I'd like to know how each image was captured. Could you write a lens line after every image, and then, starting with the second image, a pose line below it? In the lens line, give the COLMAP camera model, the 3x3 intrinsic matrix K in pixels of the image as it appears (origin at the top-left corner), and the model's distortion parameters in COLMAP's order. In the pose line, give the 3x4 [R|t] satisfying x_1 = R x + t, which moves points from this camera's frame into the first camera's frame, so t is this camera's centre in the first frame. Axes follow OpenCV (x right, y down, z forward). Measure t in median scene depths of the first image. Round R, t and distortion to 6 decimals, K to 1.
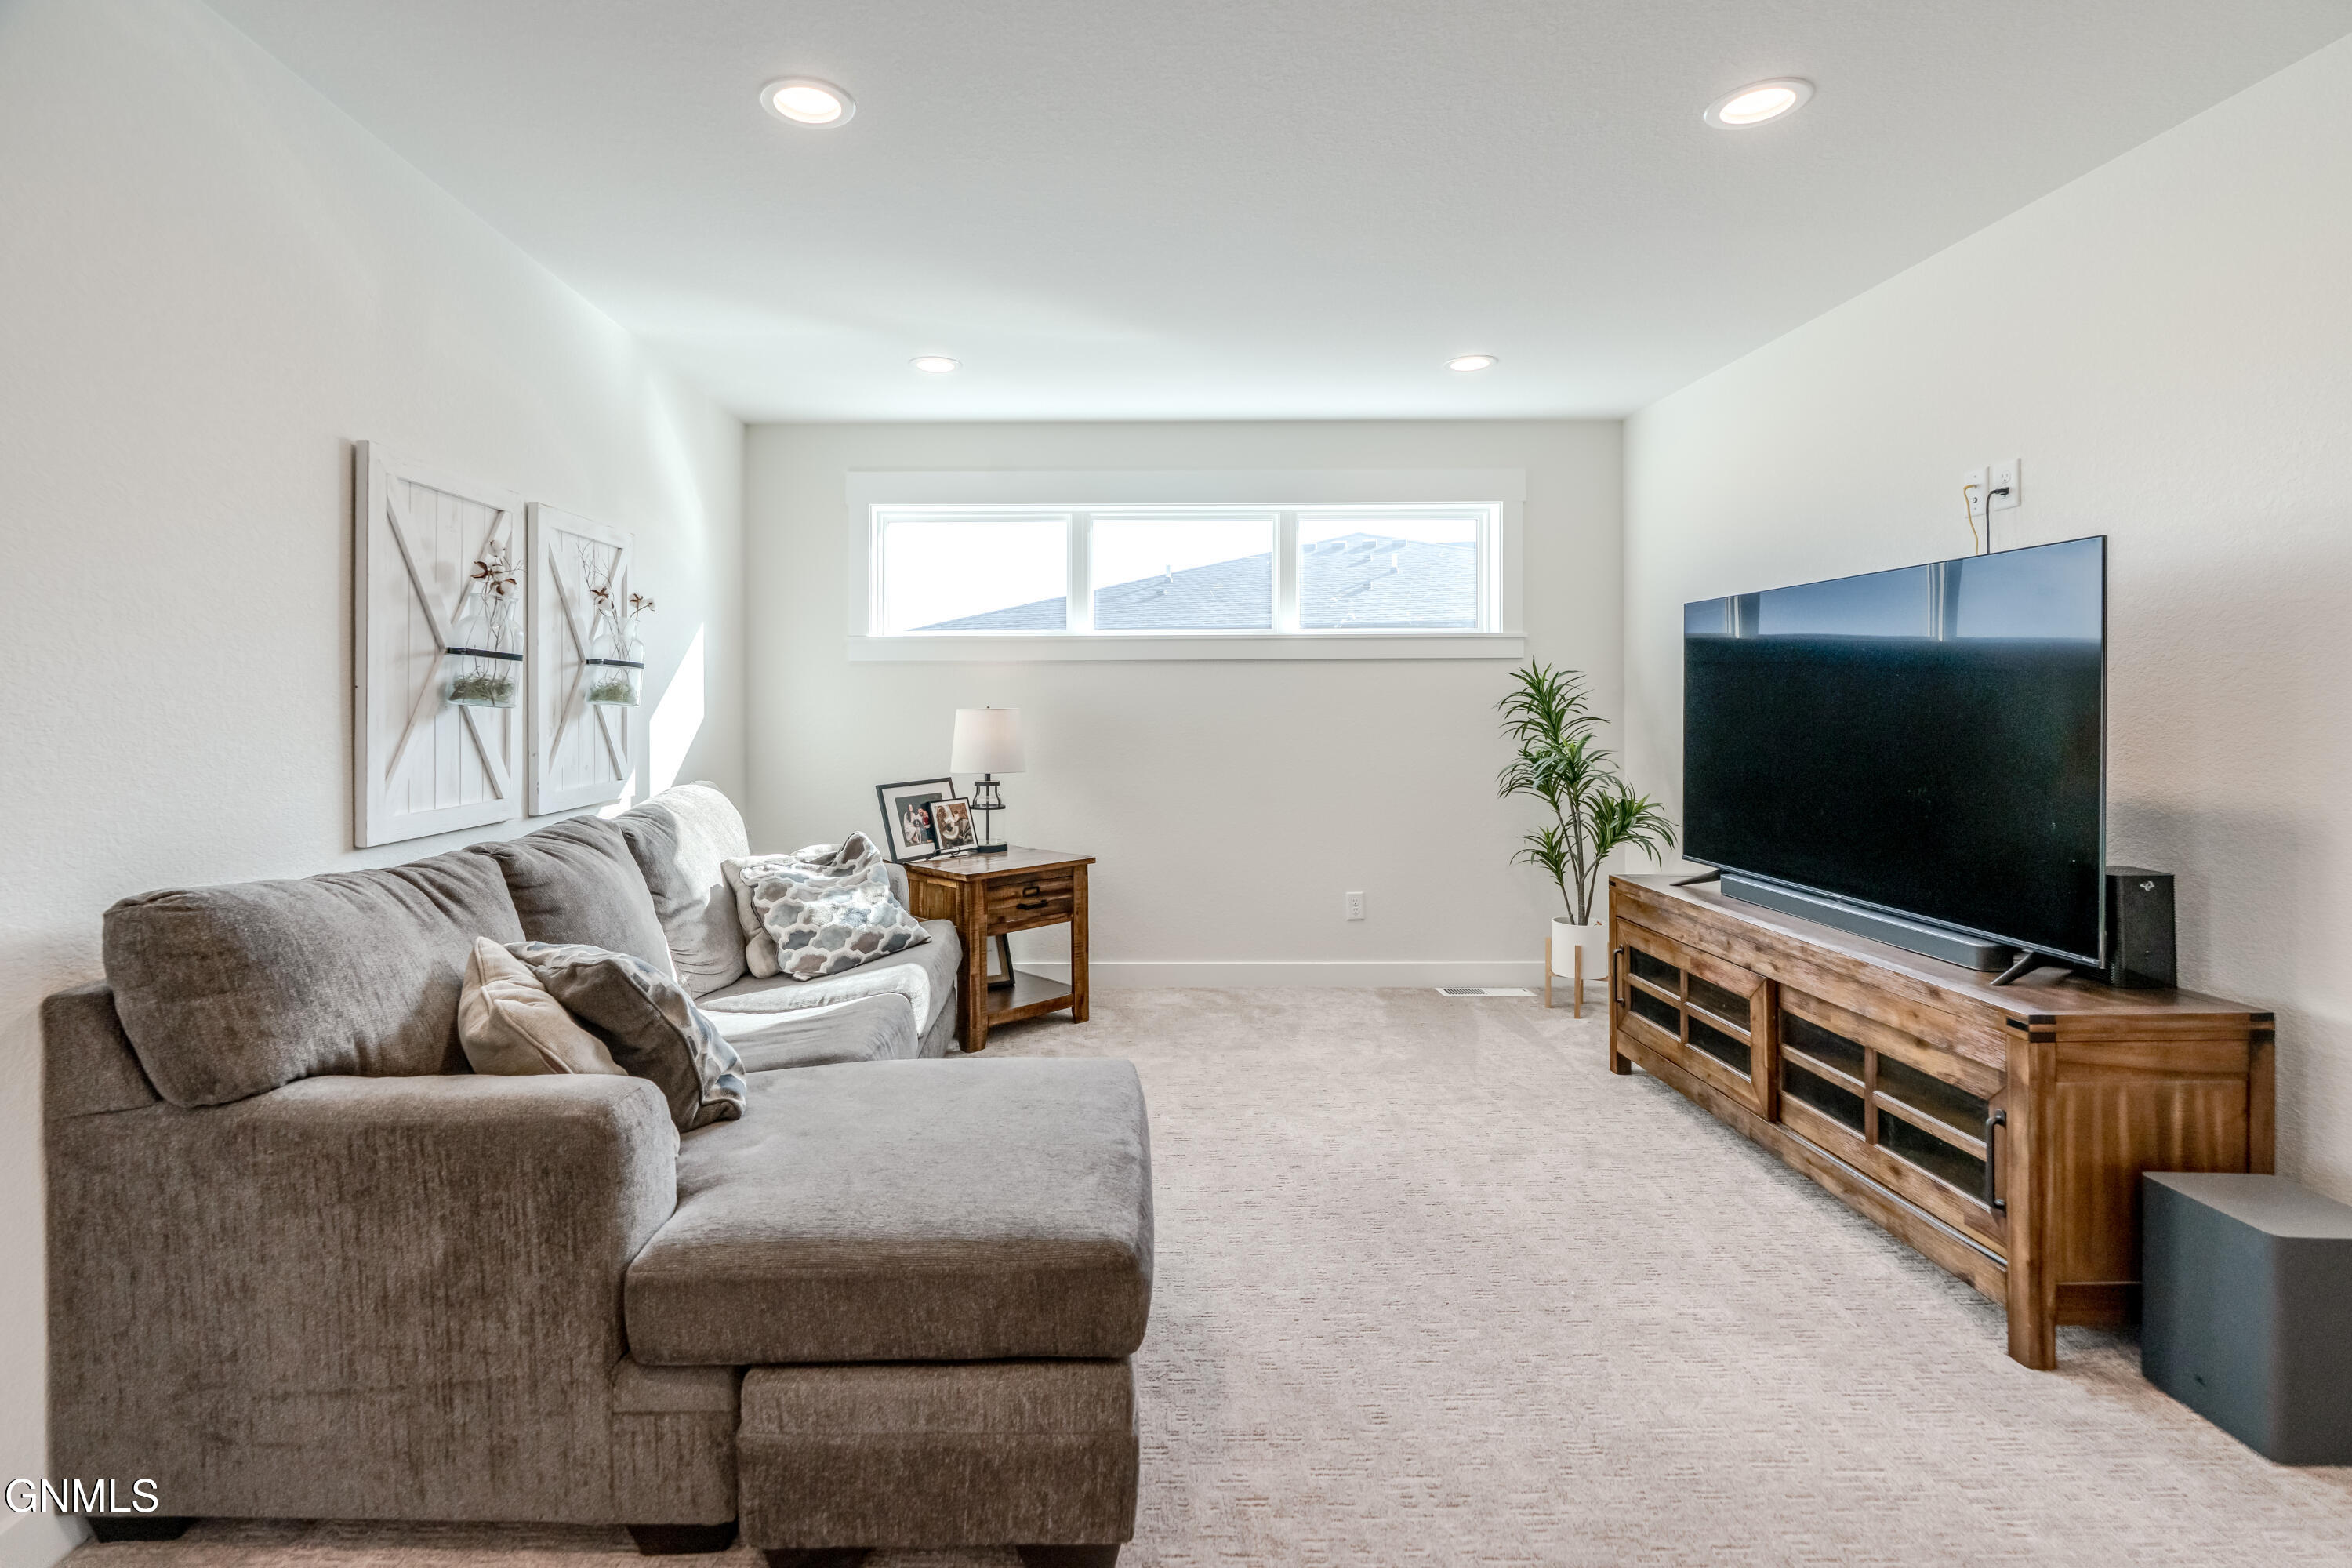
lens RADIAL K [[1140.4, 0, 1262.5], [0, 1140.4, 709.2], [0, 0, 1]] dist [-0.005801, 0.001903]
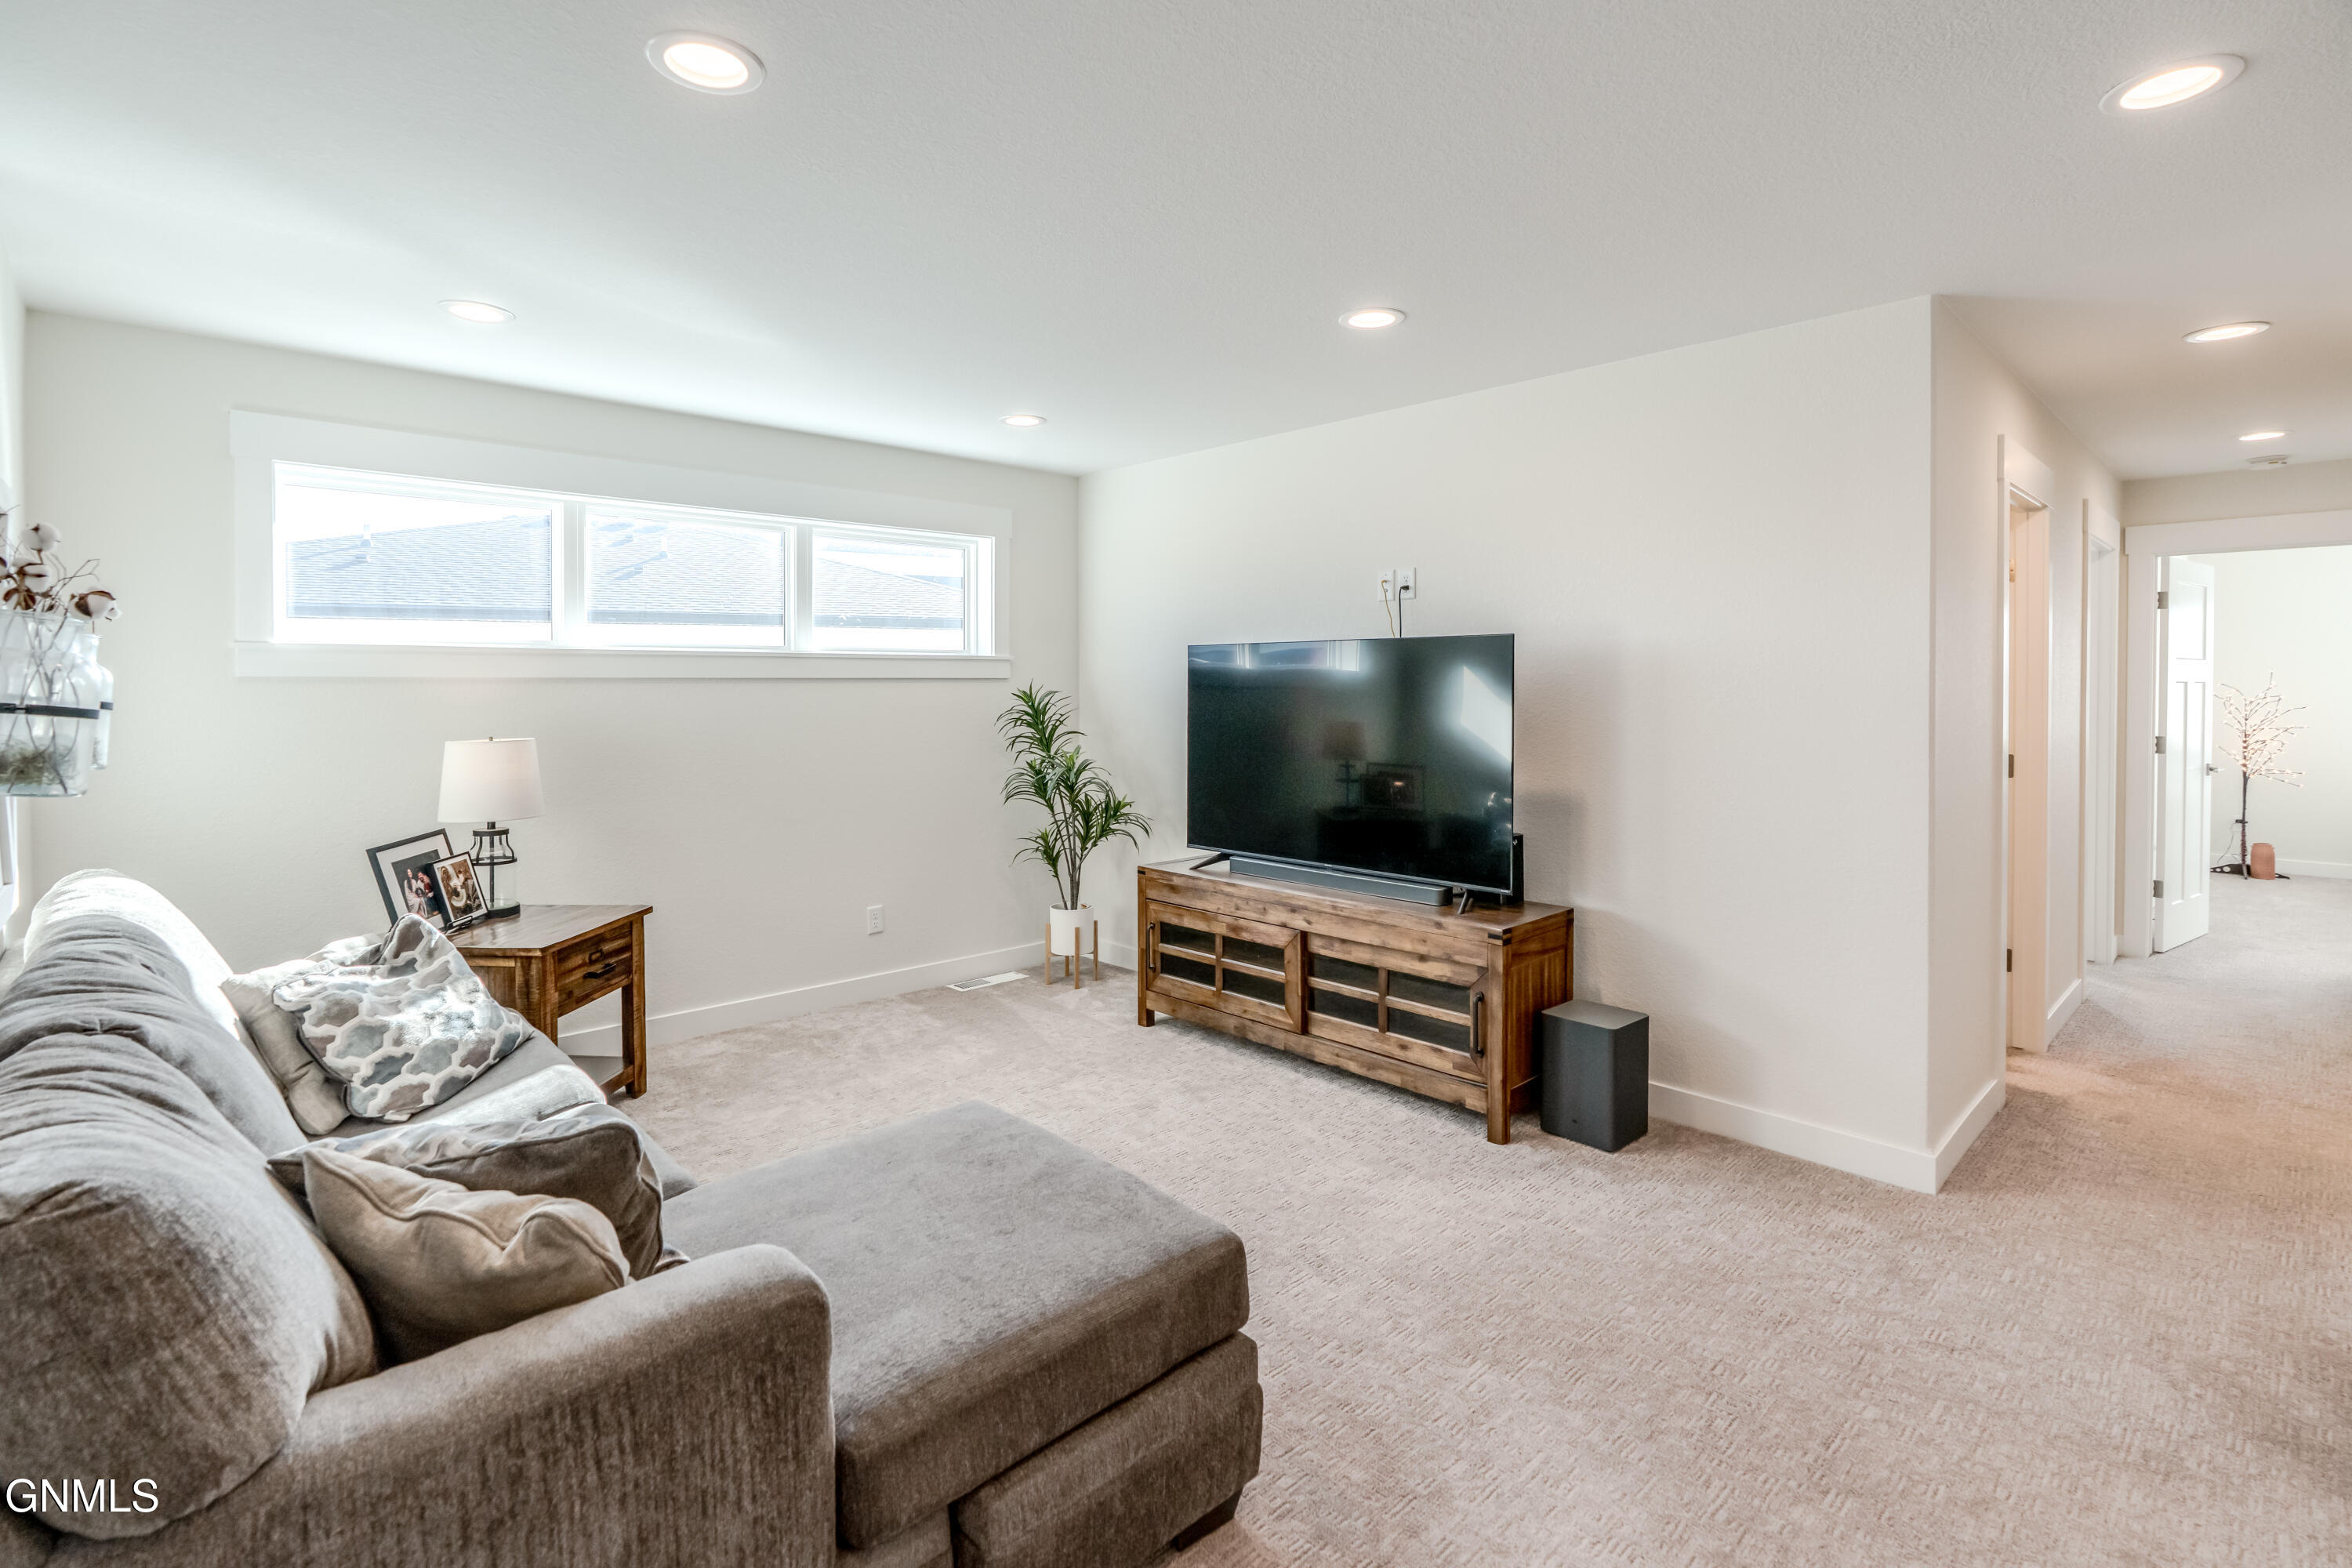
lens RADIAL K [[1140.4, 0, 1136.5], [0, 1140.4, 691.0], [0, 0, 1]] dist [-0.005801, 0.001903]
pose [[0.726069, -0.001965, 0.687619, -0.624431], [-0.009813, 0.999864, 0.013218, -0.067463], [-0.687552, -0.016345, 0.725951, 0.136846]]
